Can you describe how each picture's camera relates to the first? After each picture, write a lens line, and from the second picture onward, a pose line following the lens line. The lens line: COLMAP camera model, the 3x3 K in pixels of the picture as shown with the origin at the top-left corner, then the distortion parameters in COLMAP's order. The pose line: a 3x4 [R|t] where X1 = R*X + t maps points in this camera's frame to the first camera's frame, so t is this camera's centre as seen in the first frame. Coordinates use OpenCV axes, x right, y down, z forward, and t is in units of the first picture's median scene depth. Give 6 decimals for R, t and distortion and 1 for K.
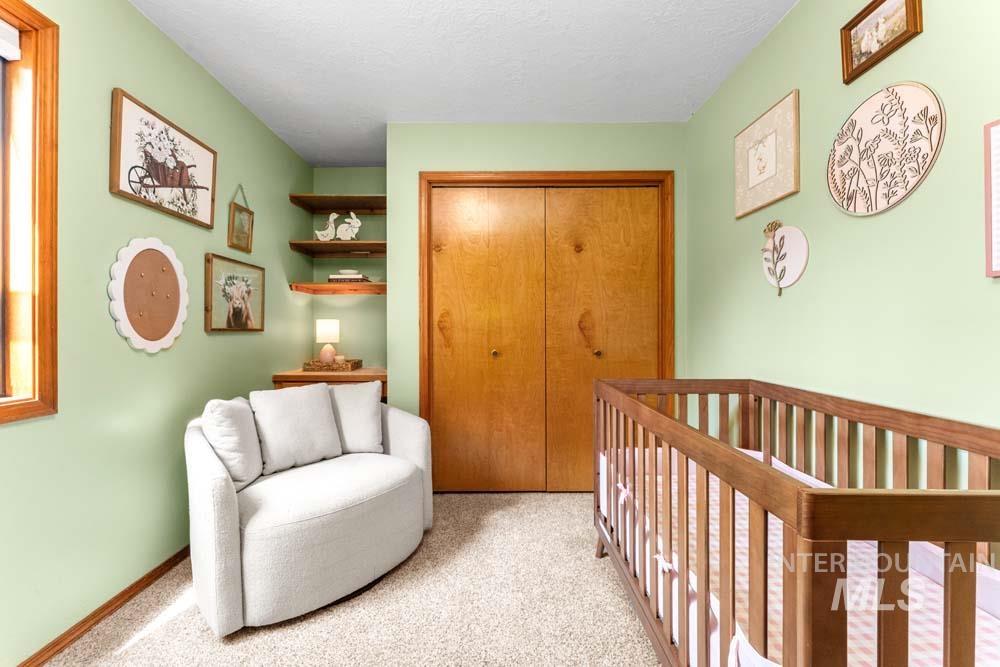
lens RADIAL K [[408.5, 0, 497.6], [0, 408.5, 329.1], [0, 0, 1]] dist [-0.001469, -0.000256]
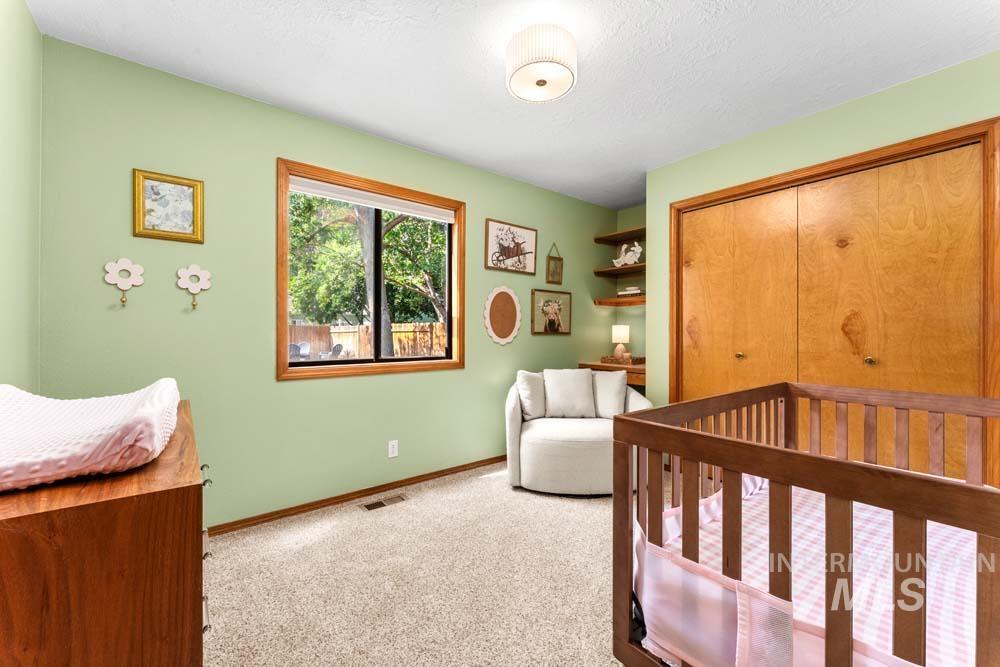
lens RADIAL K [[393.6, 0, 500.0], [0, 393.6, 333.5], [0, 0, 1]] dist [-0.000798, -0.000065]
pose [[0.626332, 0.003580, -0.779548, 0.459952], [-0.001718, 0.999993, 0.003212, -0.000957], [0.779554, -0.000672, 0.626334, -0.147434]]
